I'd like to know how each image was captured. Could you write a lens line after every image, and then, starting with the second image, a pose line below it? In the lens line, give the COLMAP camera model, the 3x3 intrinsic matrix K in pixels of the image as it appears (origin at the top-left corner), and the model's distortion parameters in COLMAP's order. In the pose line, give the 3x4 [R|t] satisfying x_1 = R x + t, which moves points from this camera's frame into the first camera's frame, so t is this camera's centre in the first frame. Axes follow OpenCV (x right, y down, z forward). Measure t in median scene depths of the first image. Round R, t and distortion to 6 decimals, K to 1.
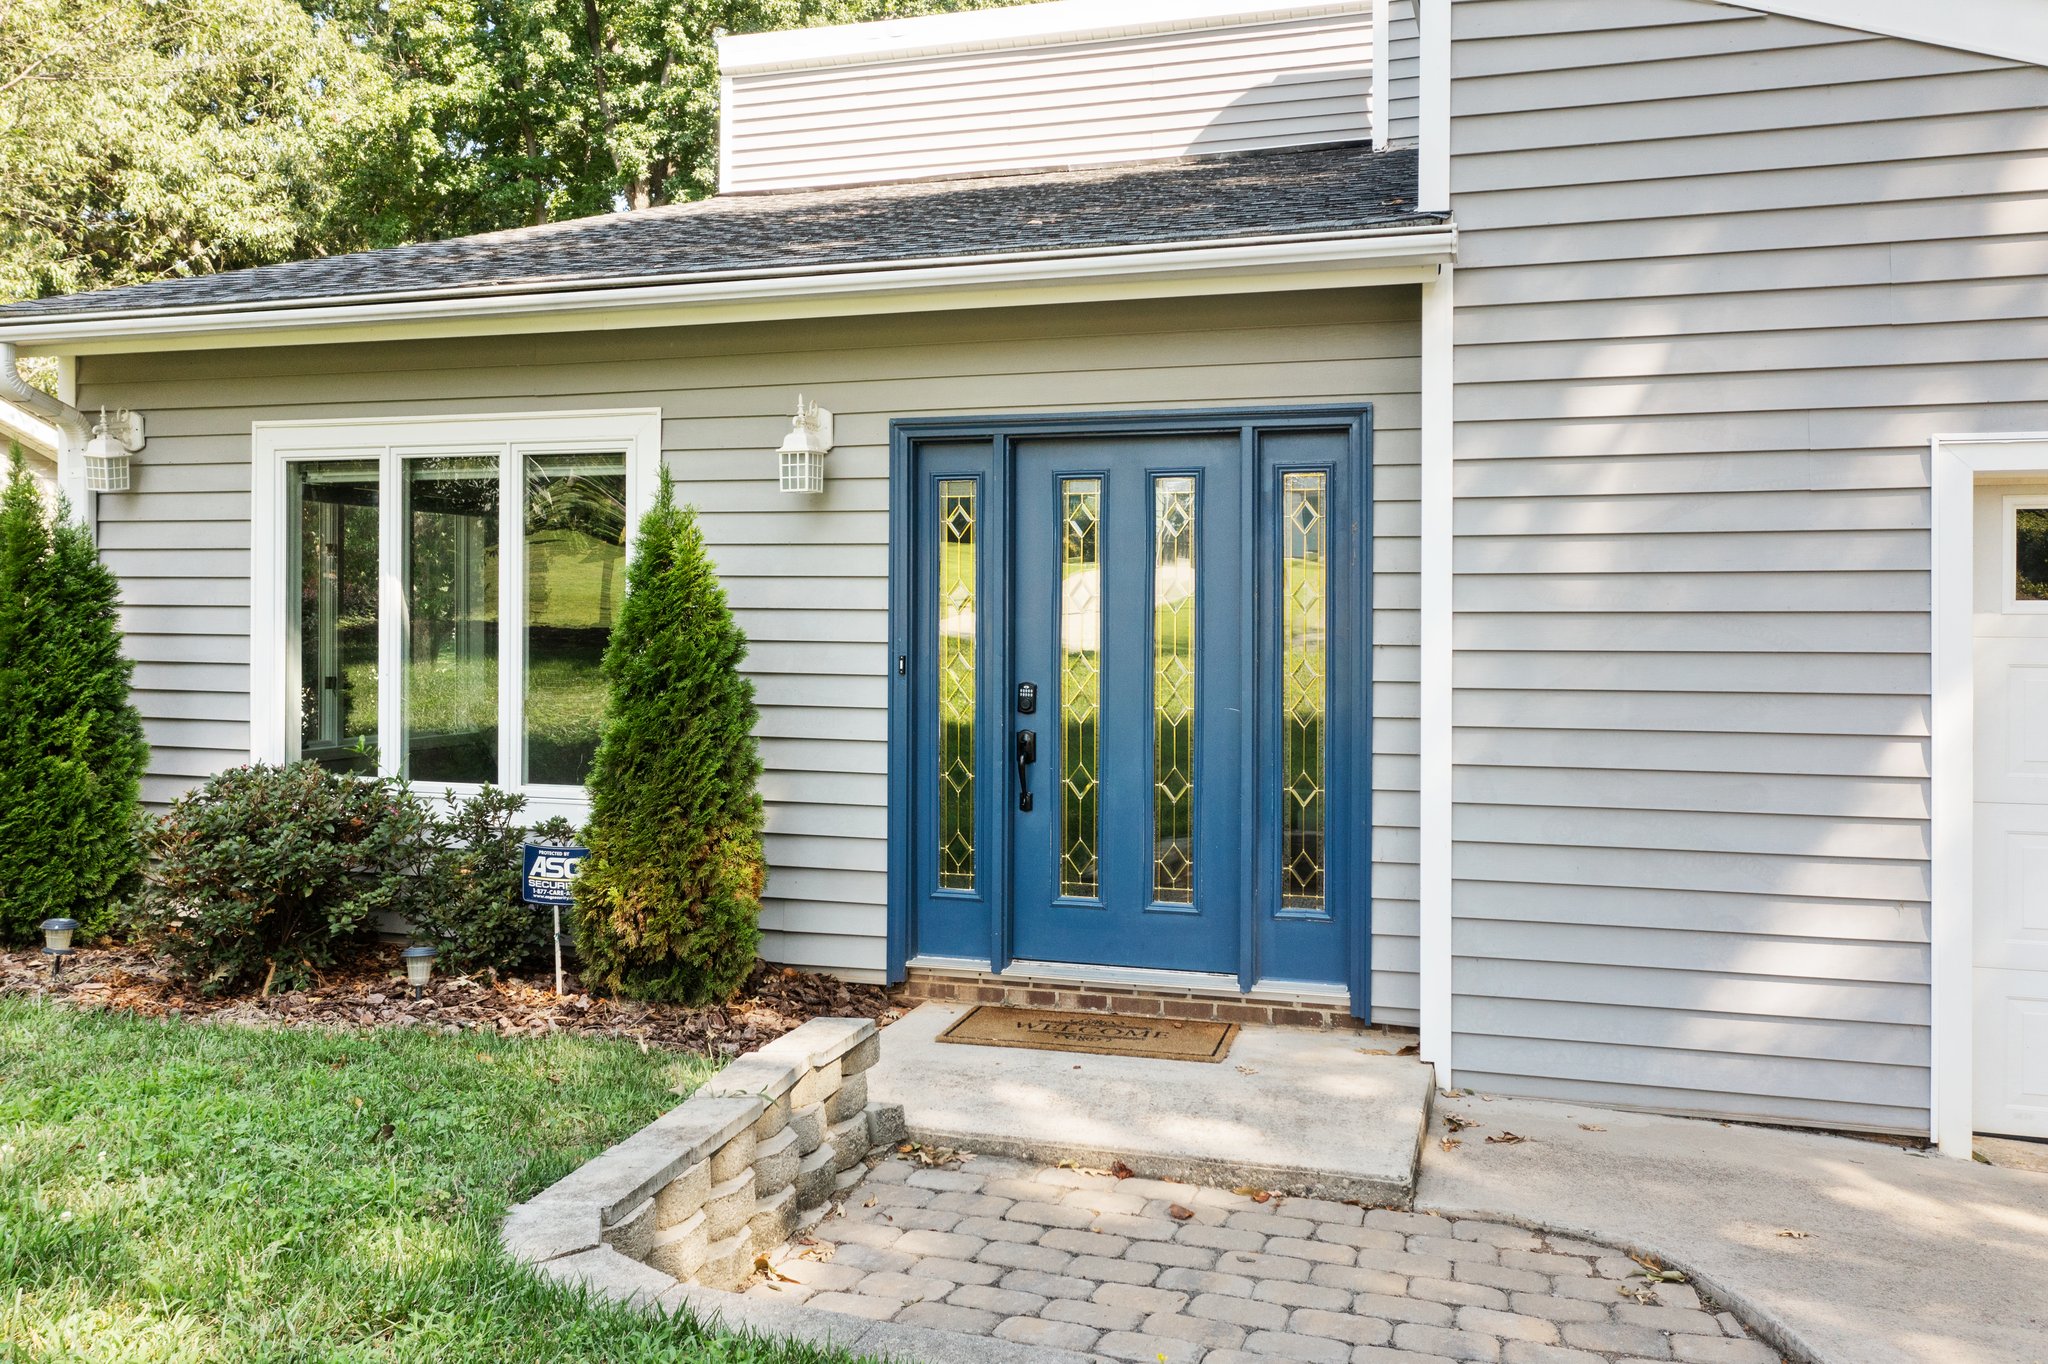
lens RADIAL K [[1654.4, 0, 1014.2], [0, 1654.4, 599.1], [0, 0, 1]] dist [0.002206, 0.001254]
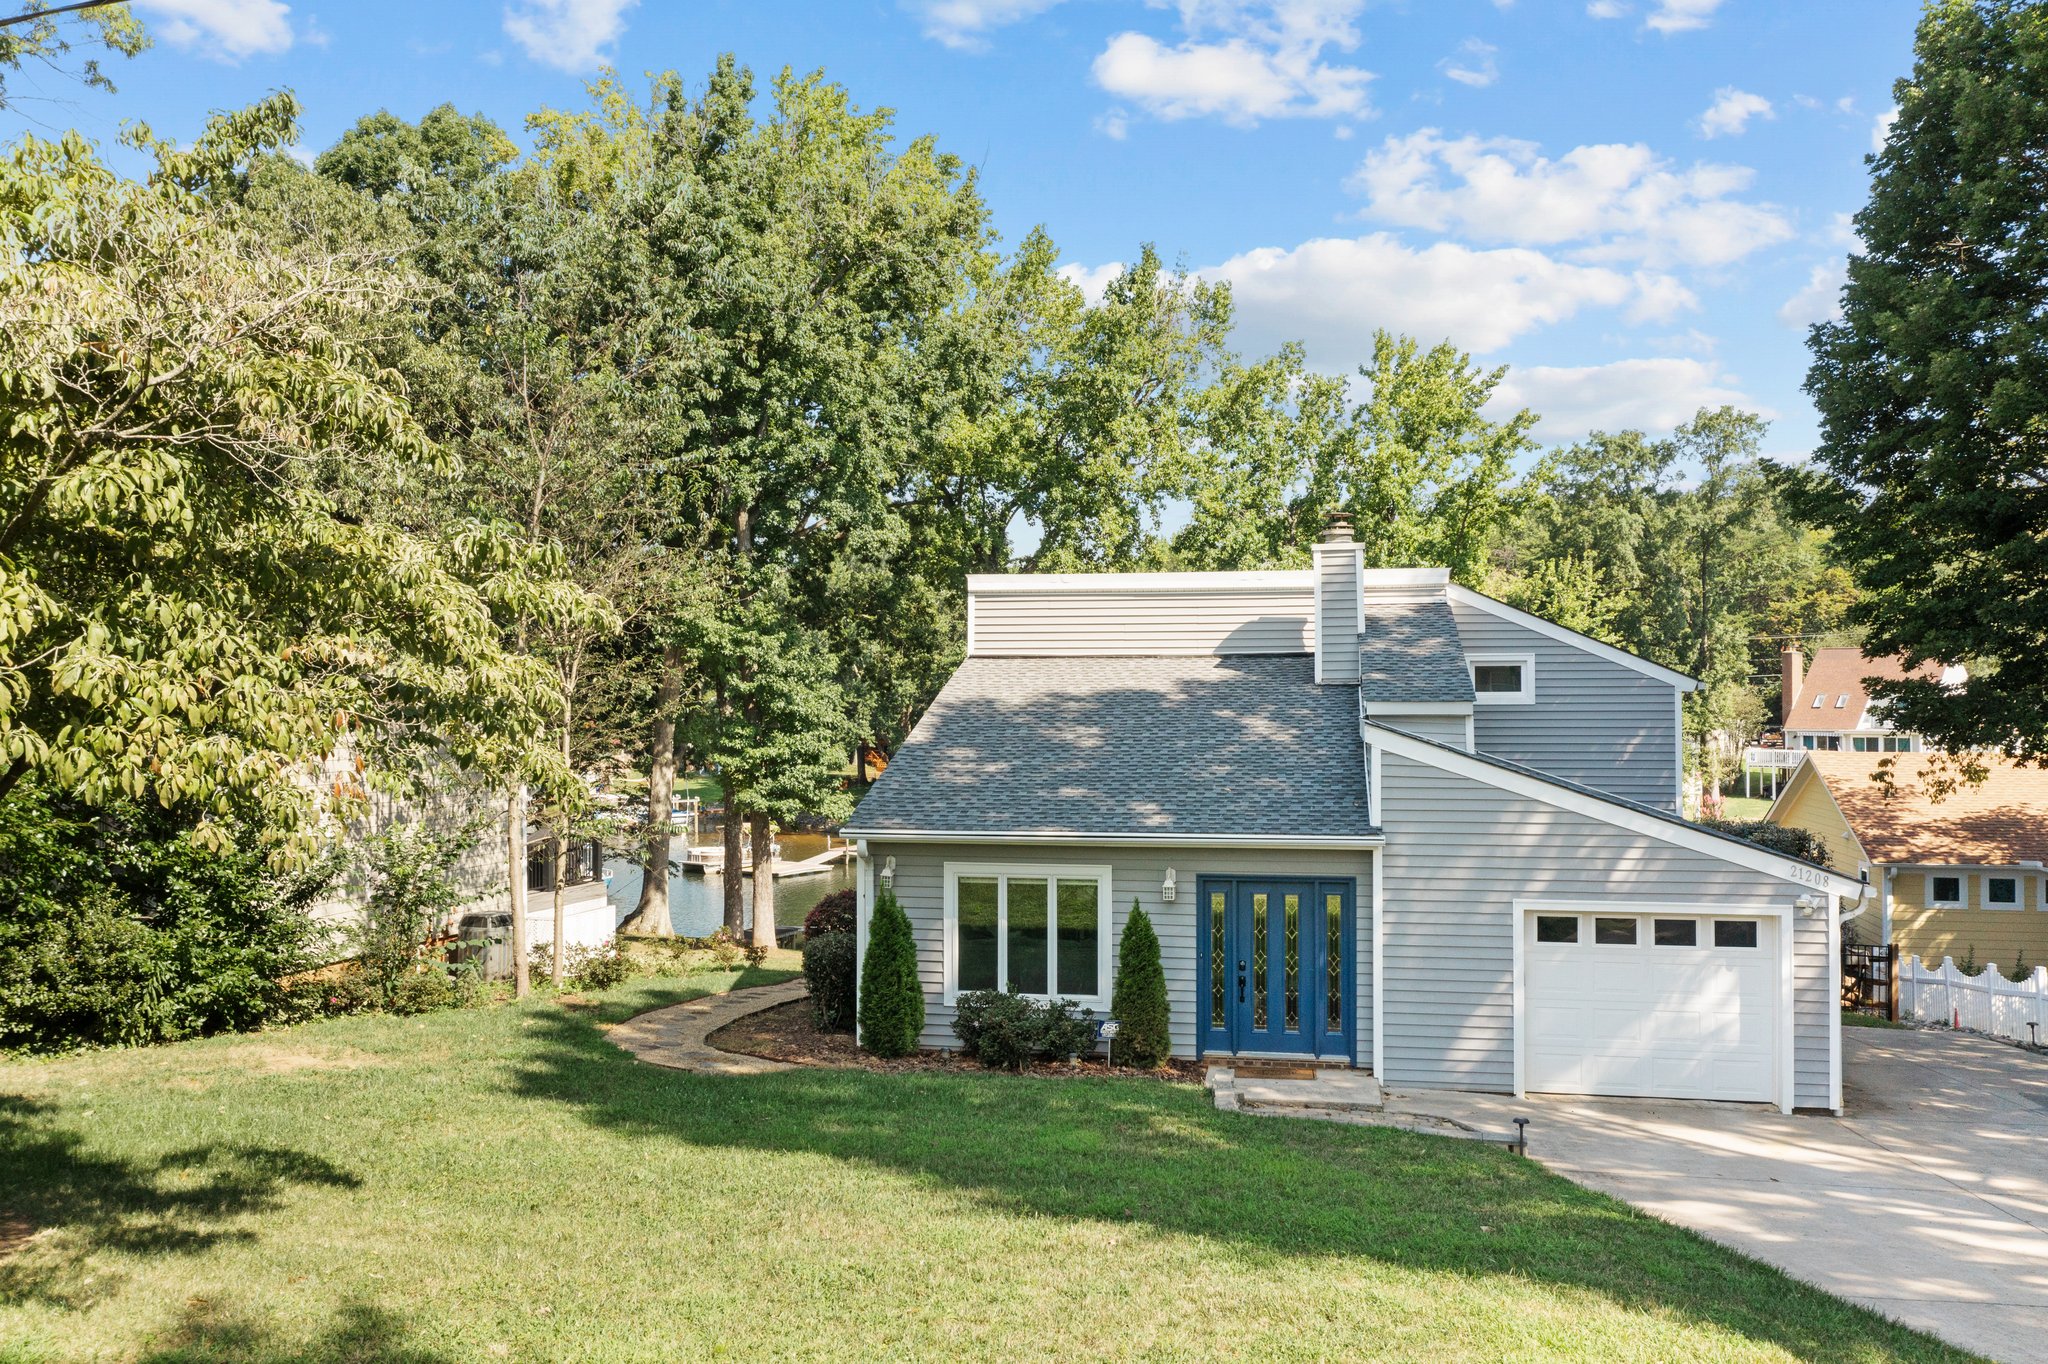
lens RADIAL K [[1632.8, 0, 1022.2], [0, 1632.8, 687.7], [0, 0, 1]] dist [0.006214, -0.004595]
pose [[0.992087, -0.003444, 0.125503, -0.765595], [0.003141, 0.999992, 0.002614, -0.458106], [-0.125511, -0.002199, 0.992090, -1.923730]]
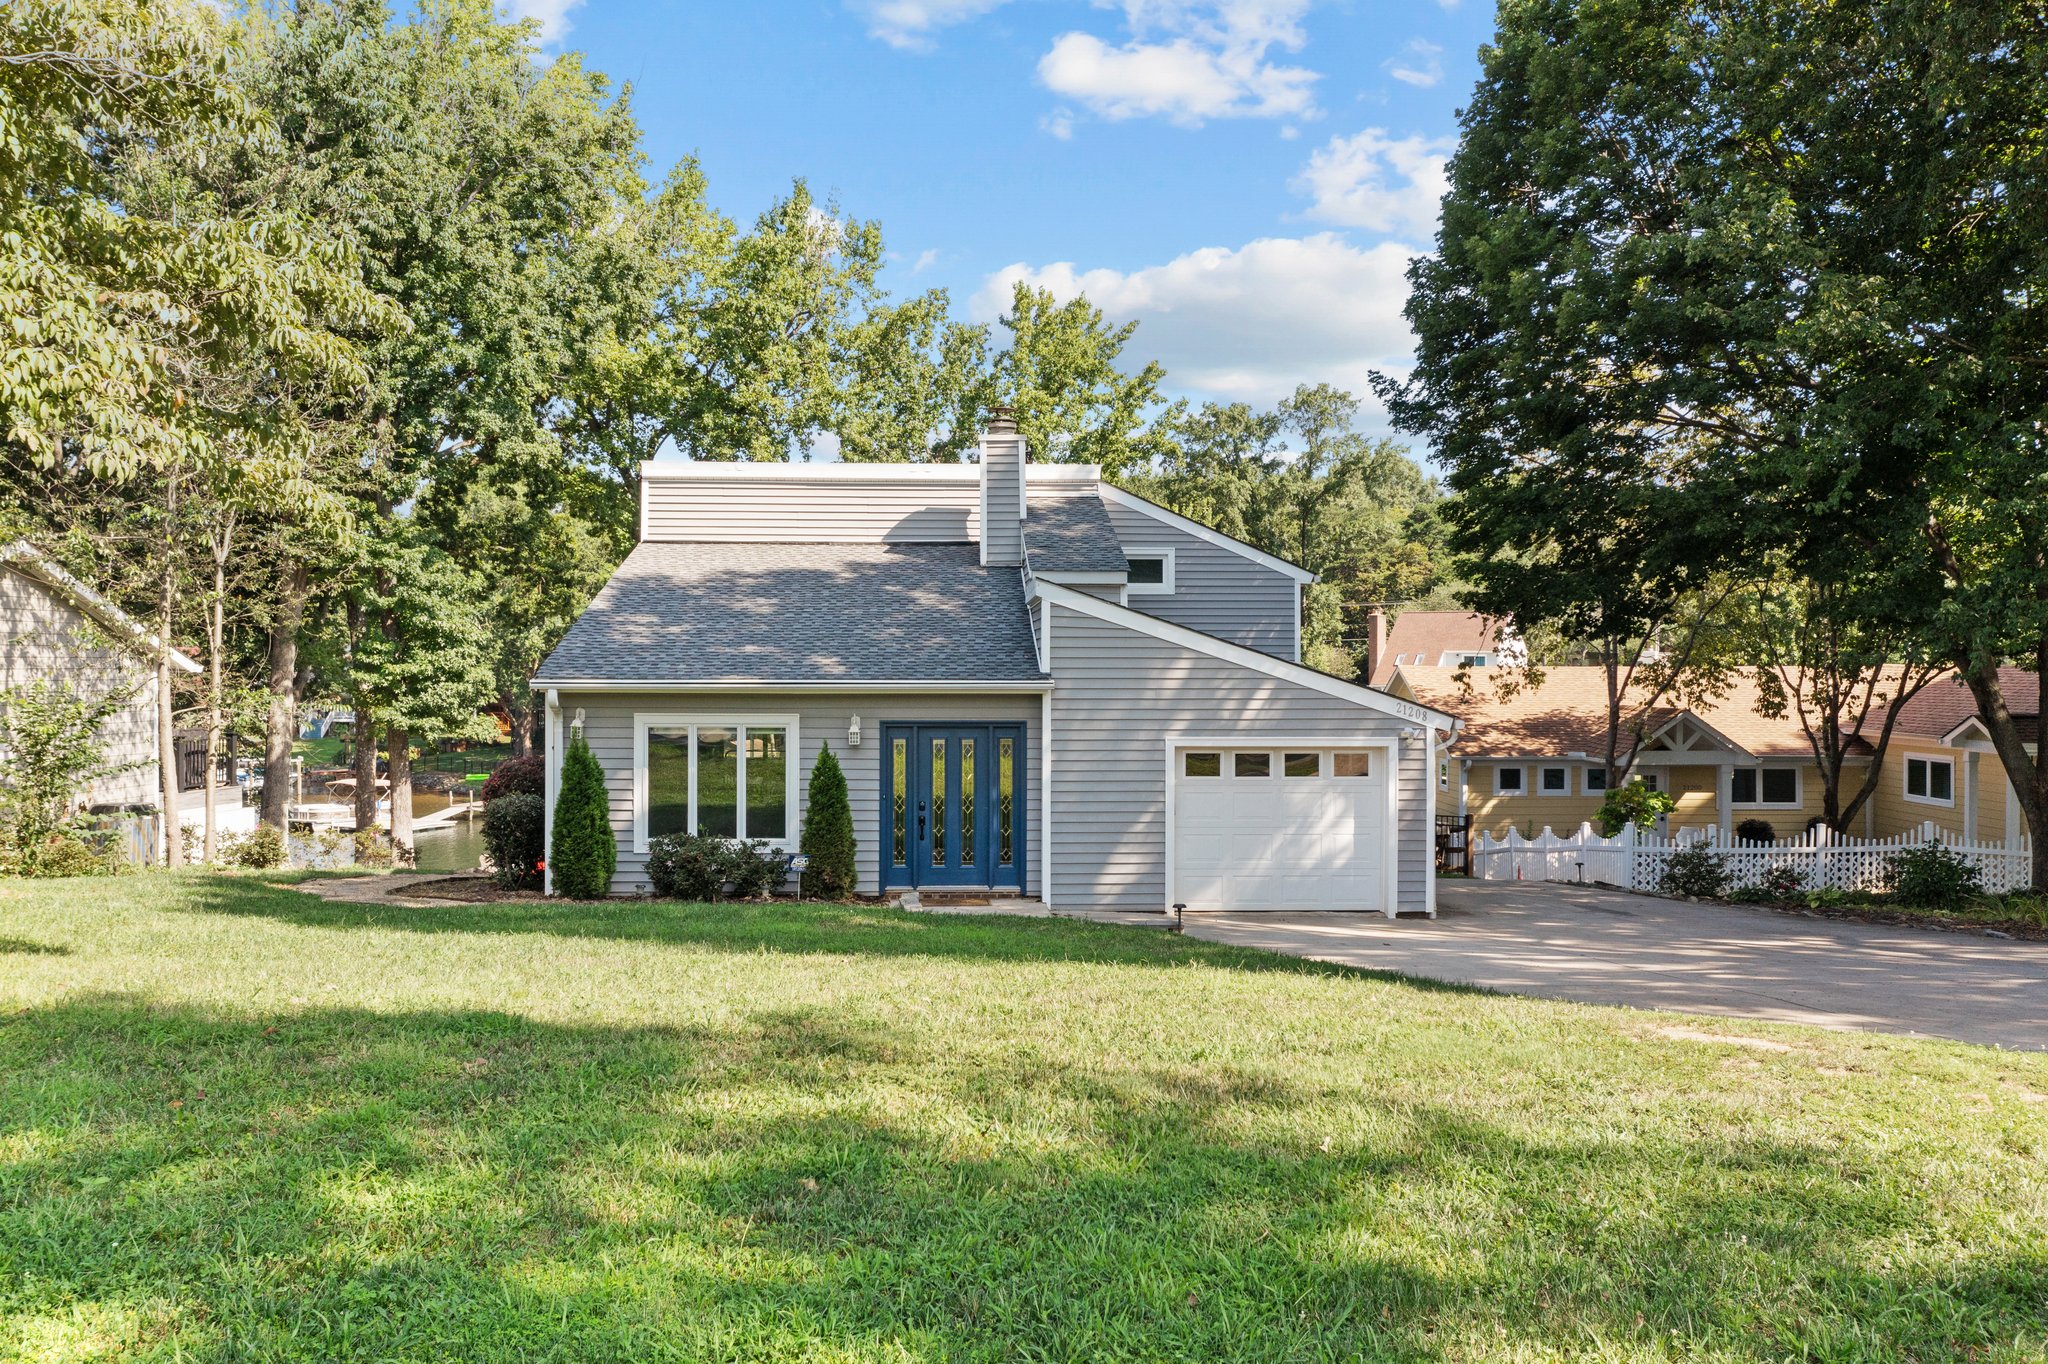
lens RADIAL K [[1628.6, 0, 1024.0], [0, 1628.6, 682.0], [0, 0, 1]] dist [-0.001301, 0.002027]
pose [[0.937721, -0.002702, 0.347379, -0.913515], [-0.002507, 0.999891, 0.014545, -0.230478], [-0.347380, -0.014510, 0.937612, -2.068146]]
